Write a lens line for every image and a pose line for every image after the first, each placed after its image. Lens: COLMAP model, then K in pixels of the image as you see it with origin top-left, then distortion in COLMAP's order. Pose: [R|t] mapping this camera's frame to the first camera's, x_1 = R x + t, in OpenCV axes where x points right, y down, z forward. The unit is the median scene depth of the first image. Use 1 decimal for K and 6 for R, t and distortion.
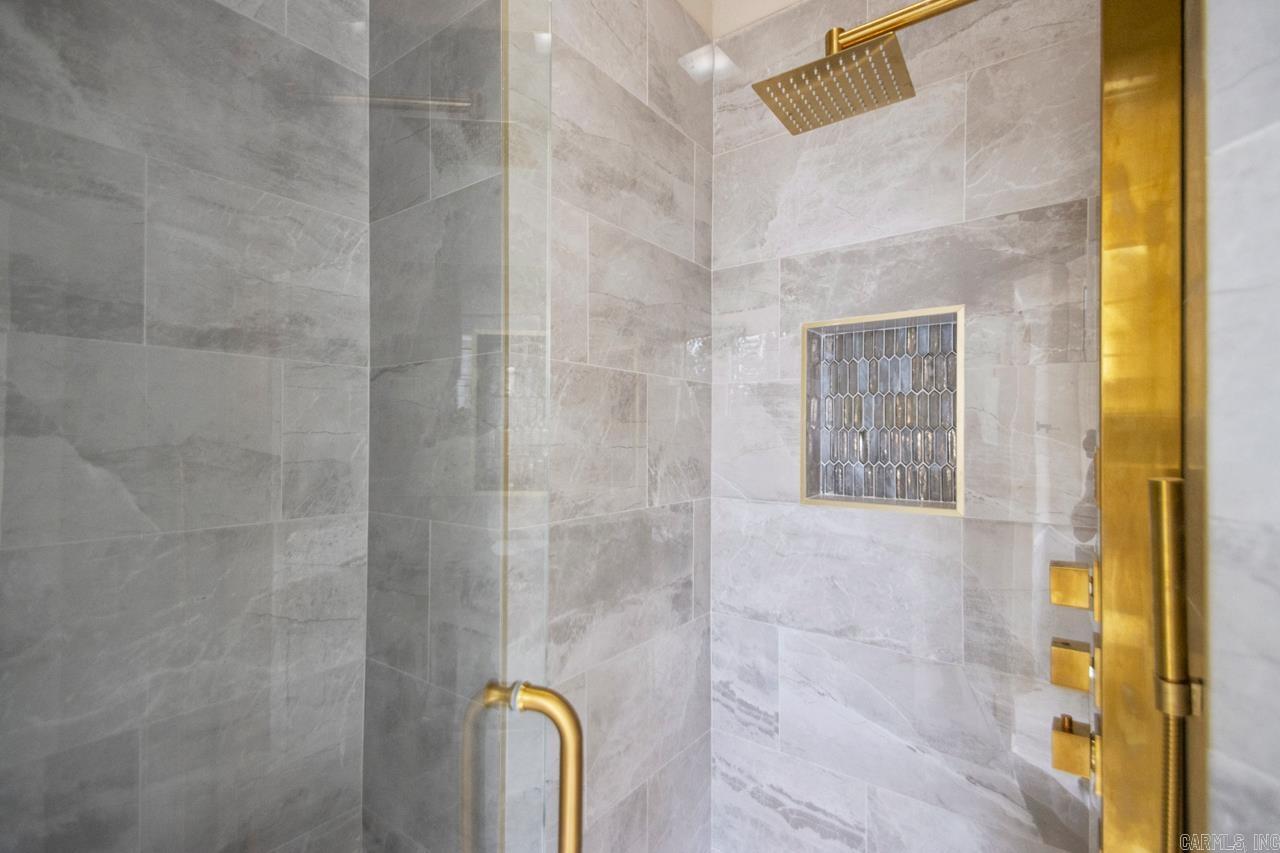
lens RADIAL K [[591.3, 0, 651.1], [0, 591.3, 434.2], [0, 0, 1]] dist [0.041086, -0.020860]
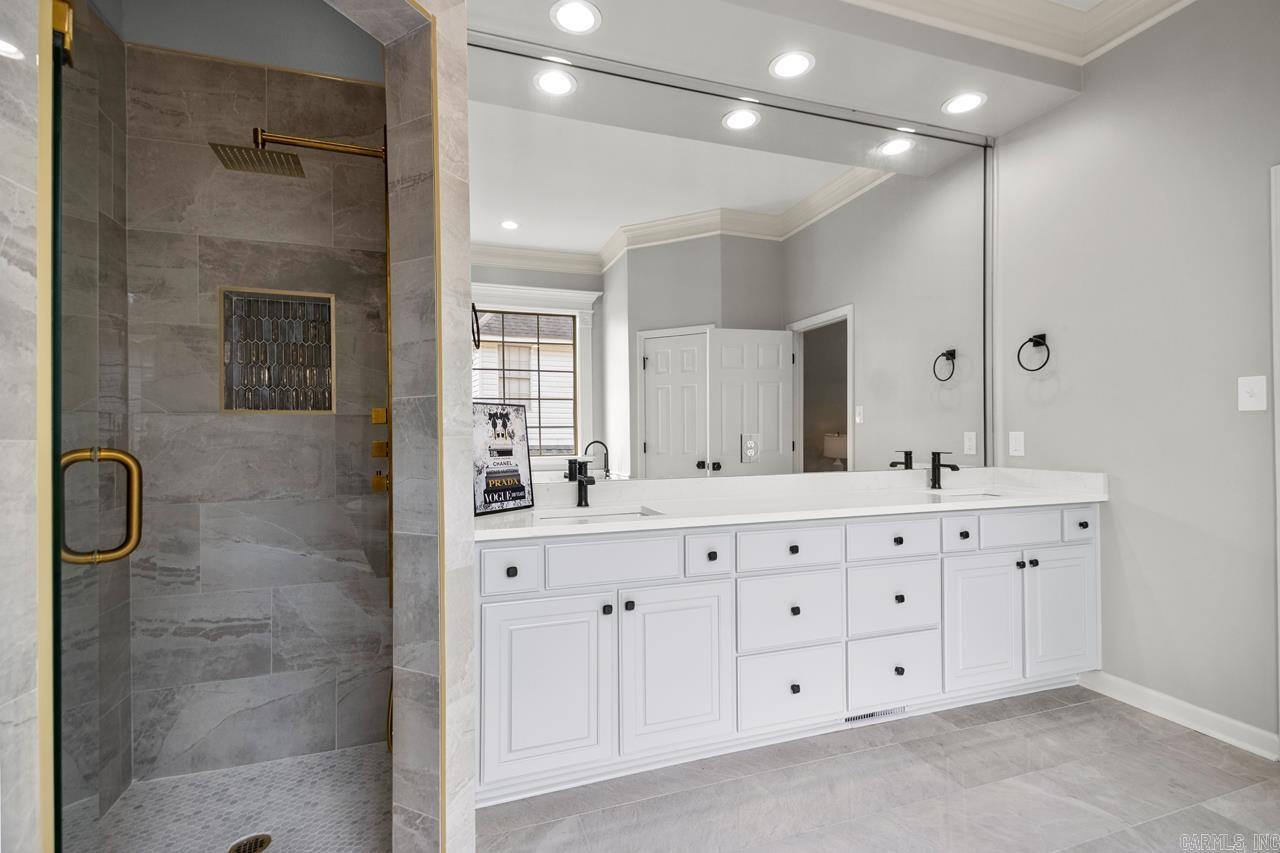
lens RADIAL K [[591.3, 0, 651.1], [0, 591.3, 434.2], [0, 0, 1]] dist [0.041086, -0.020860]
pose [[0.571973, -0.003510, 0.820265, -0.336303], [0.007653, 0.999970, -0.001058, 0.176998], [-0.820236, 0.006883, 0.571983, -0.666102]]
